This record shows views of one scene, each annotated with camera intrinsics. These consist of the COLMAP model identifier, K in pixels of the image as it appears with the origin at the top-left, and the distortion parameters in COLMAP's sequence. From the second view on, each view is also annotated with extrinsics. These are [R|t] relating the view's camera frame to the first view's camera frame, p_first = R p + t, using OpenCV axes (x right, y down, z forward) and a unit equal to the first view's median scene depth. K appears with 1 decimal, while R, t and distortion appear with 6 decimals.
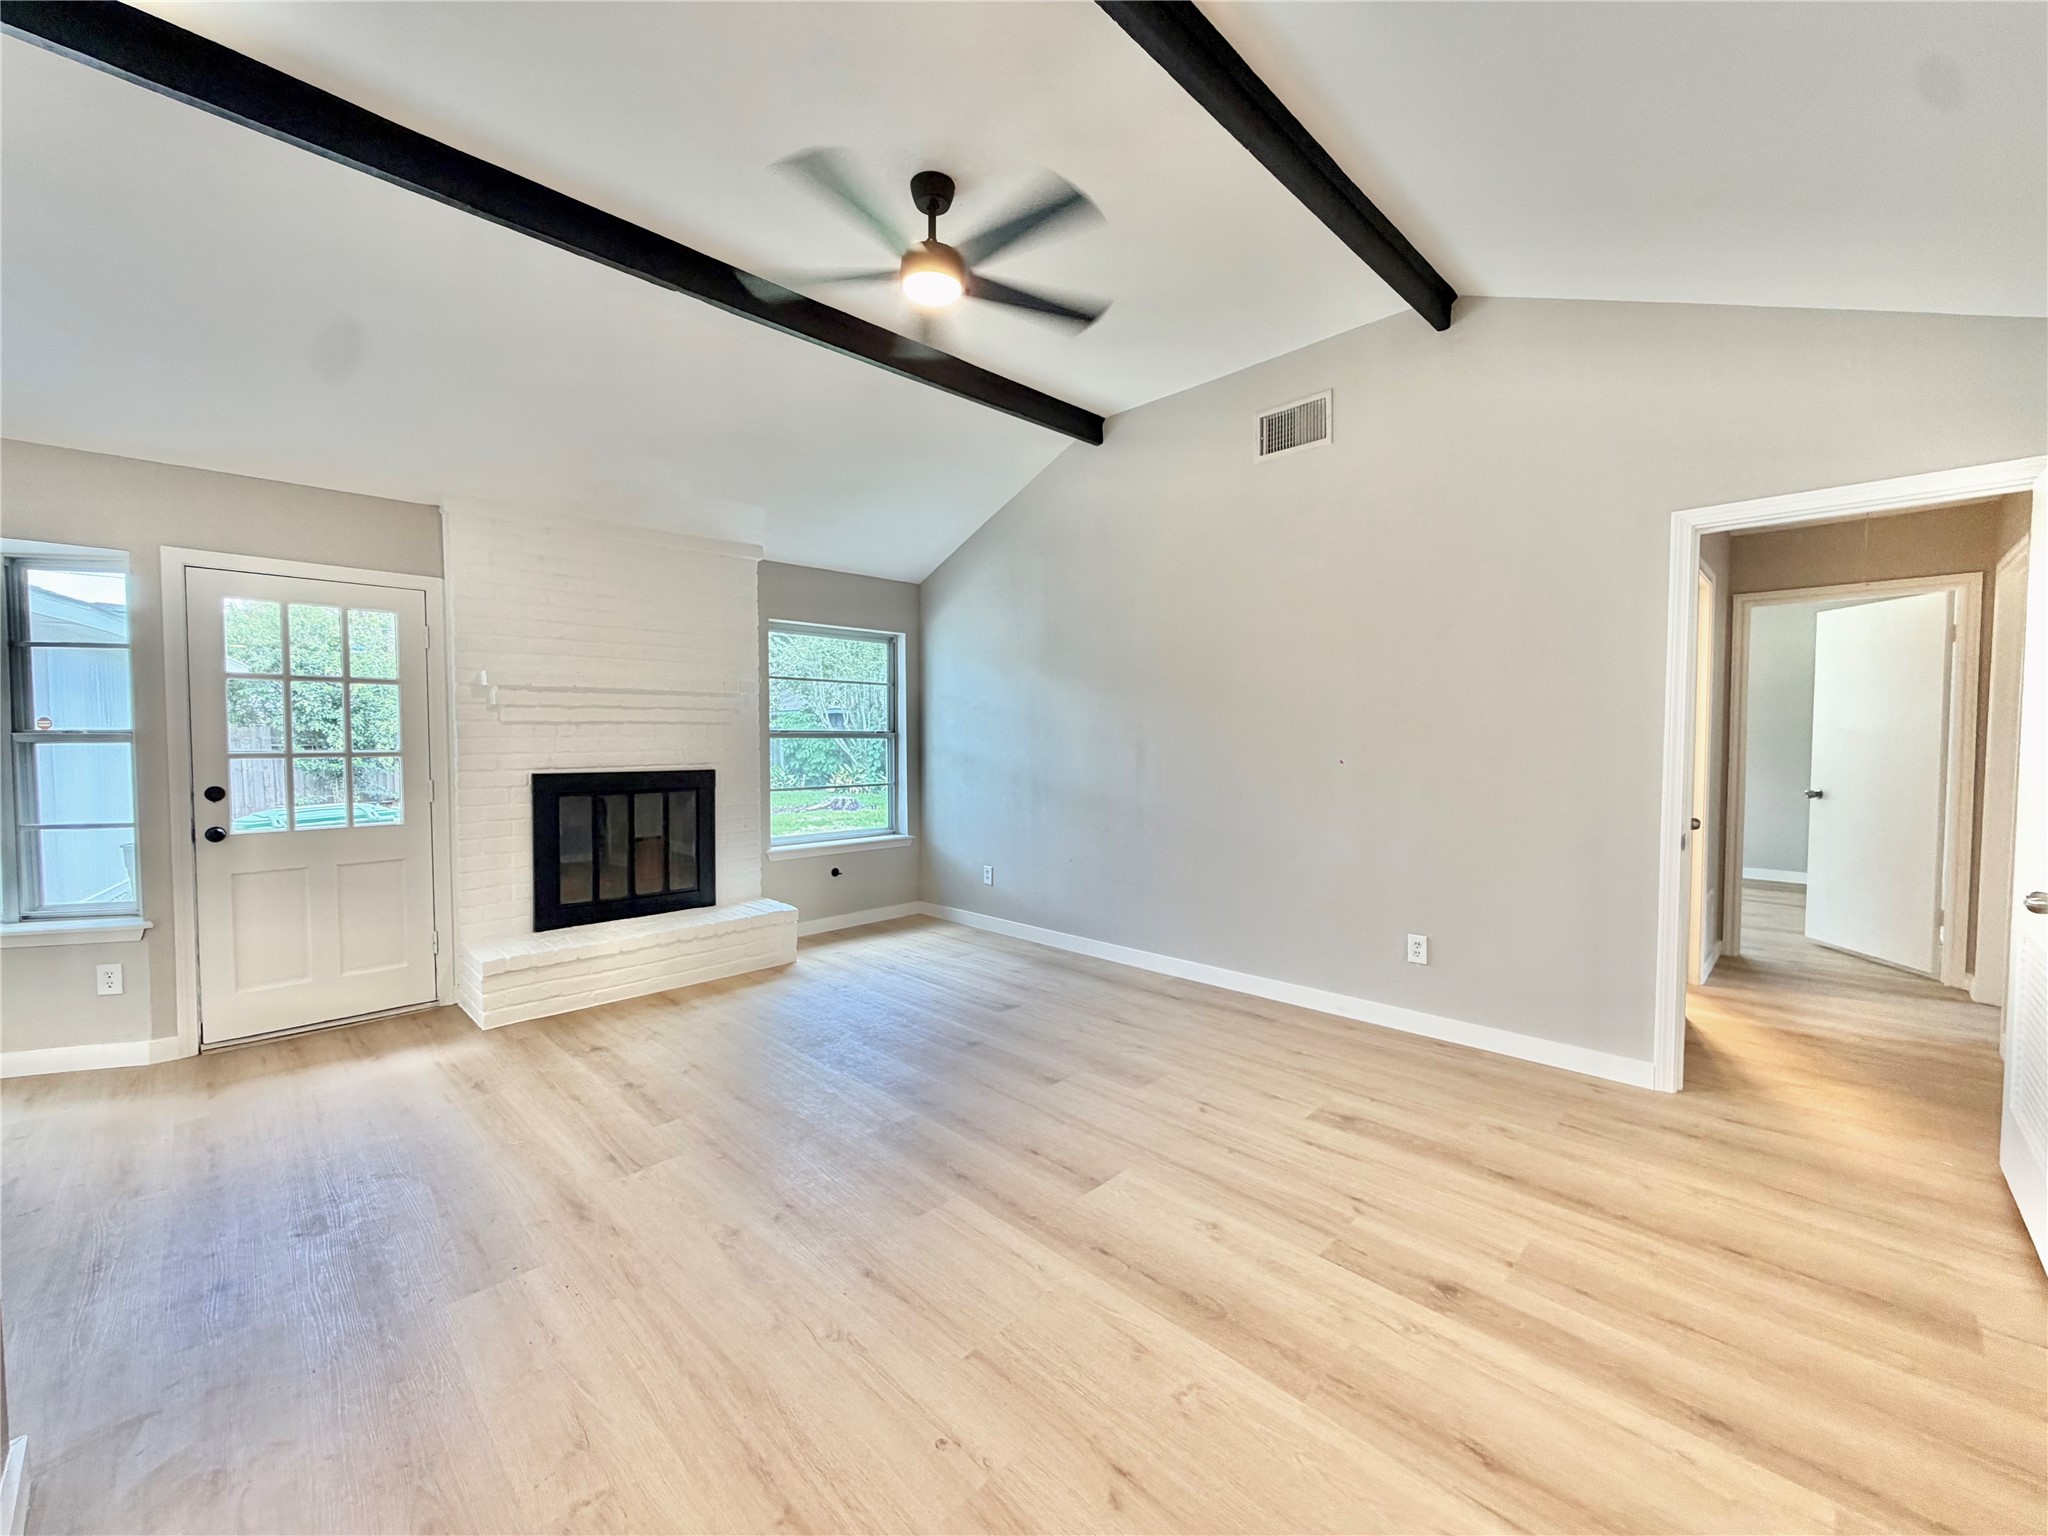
lens RADIAL K [[817.1, 0, 1020.3], [0, 817.1, 766.9], [0, 0, 1]] dist [0.000367, -0.000092]
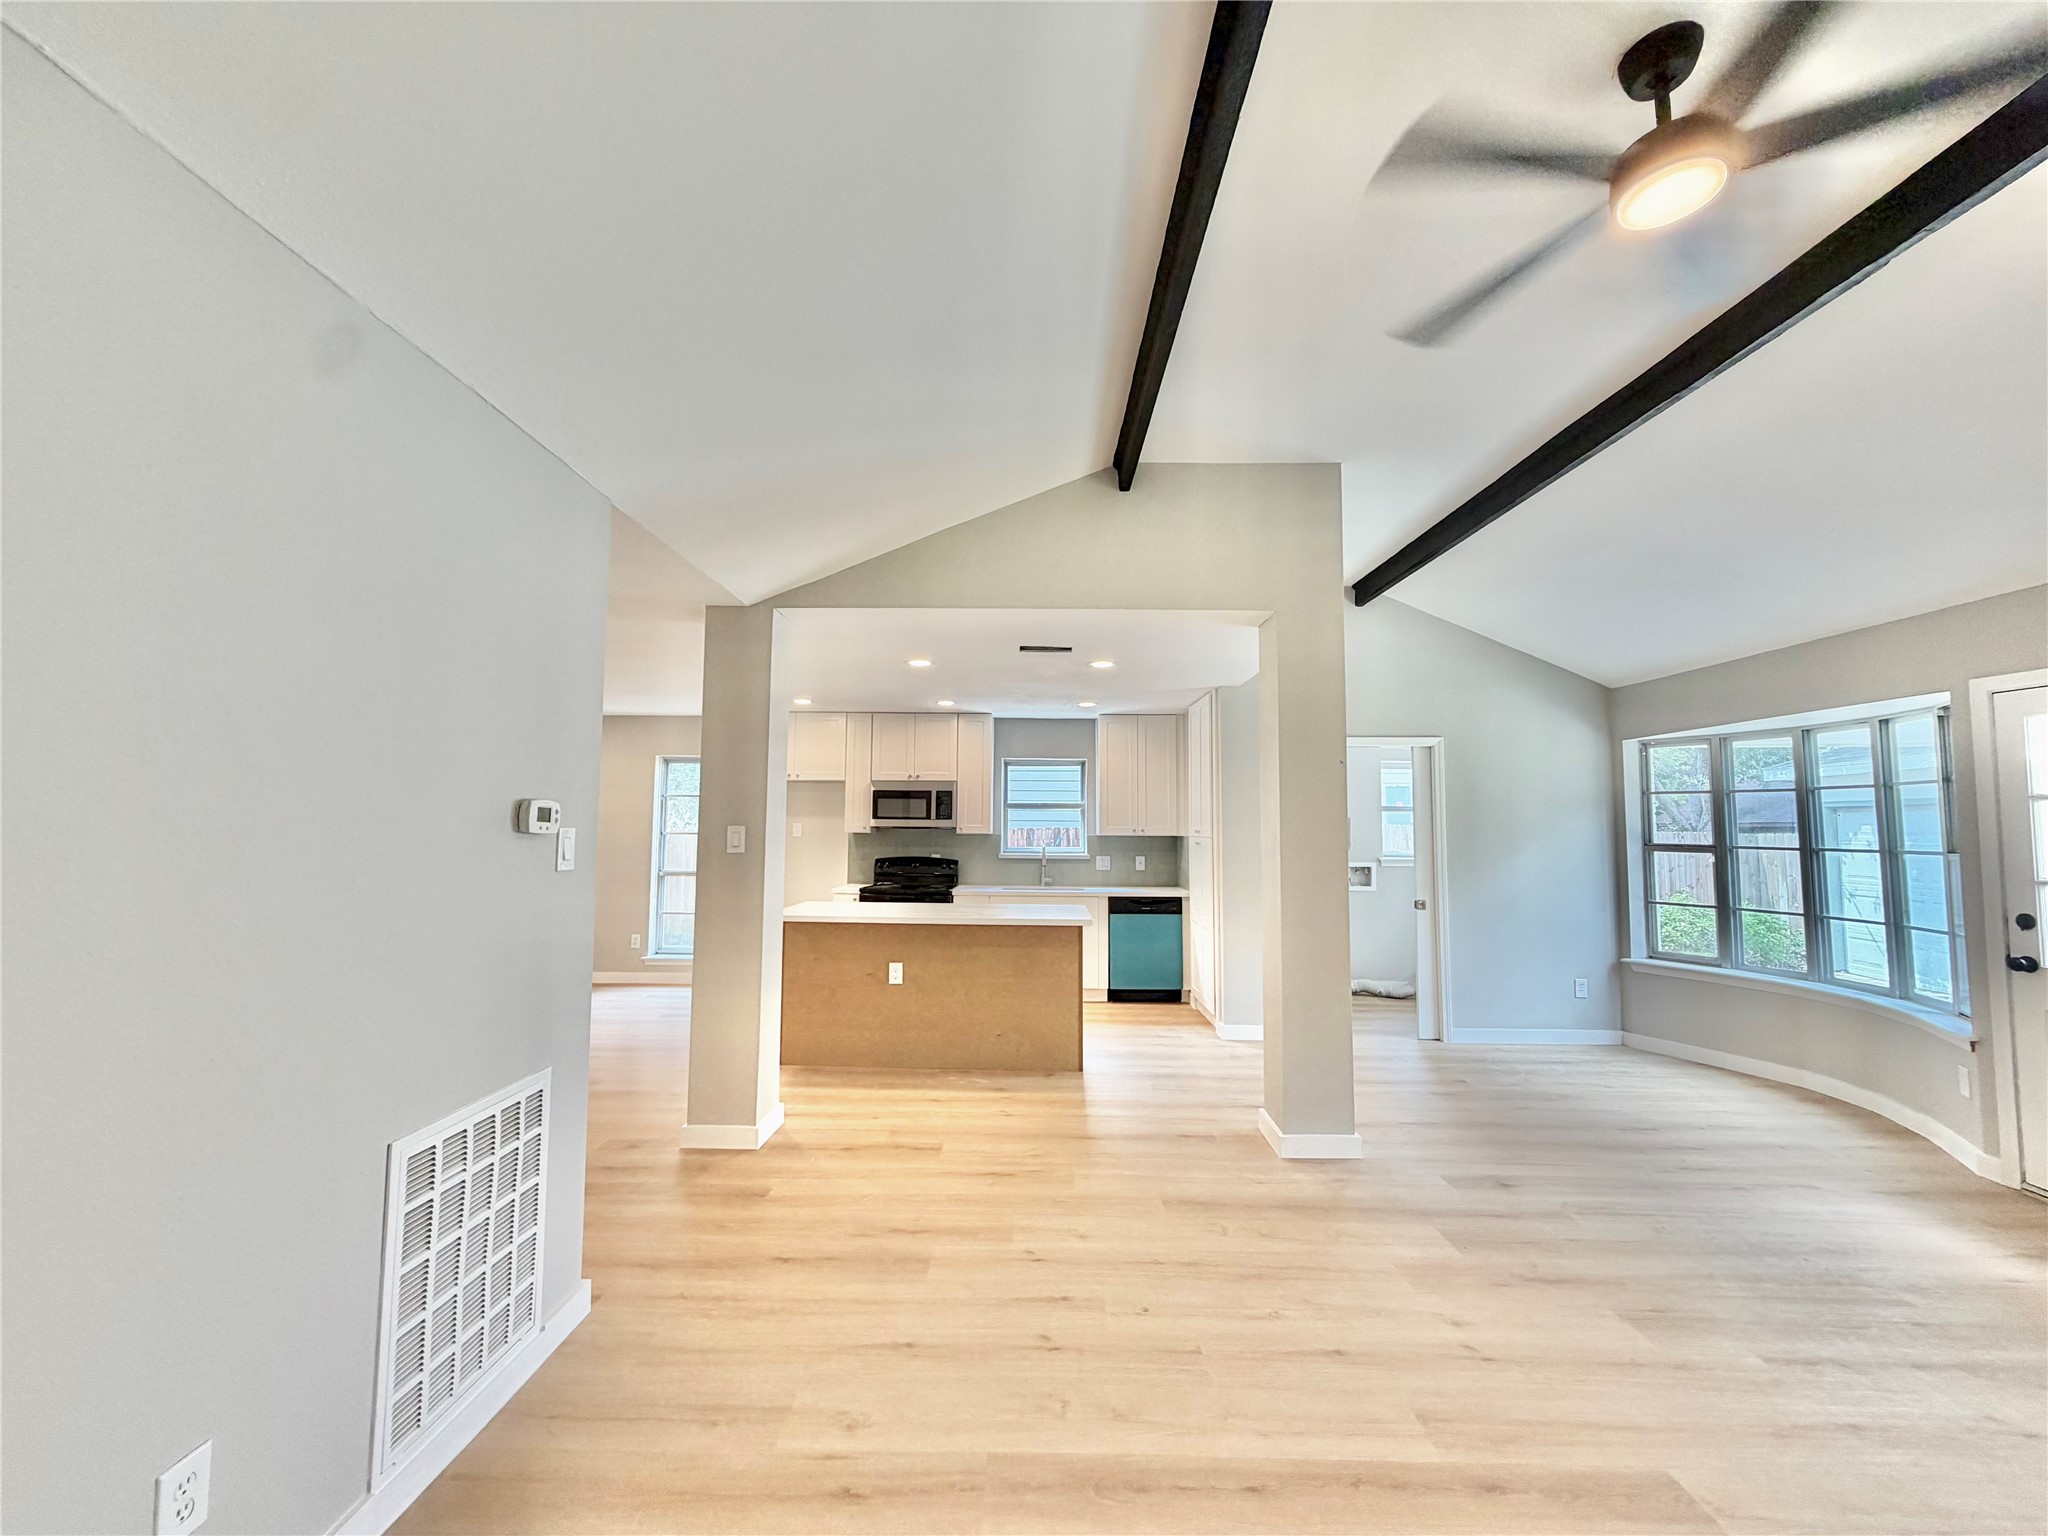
lens RADIAL K [[817.1, 0, 1020.3], [0, 817.1, 766.9], [0, 0, 1]] dist [0.000367, -0.000092]
pose [[-0.718866, -0.053973, -0.693050, 0.548706], [-0.035091, 0.998528, -0.041366, -0.067743], [0.694262, -0.005417, -0.719702, 0.879091]]
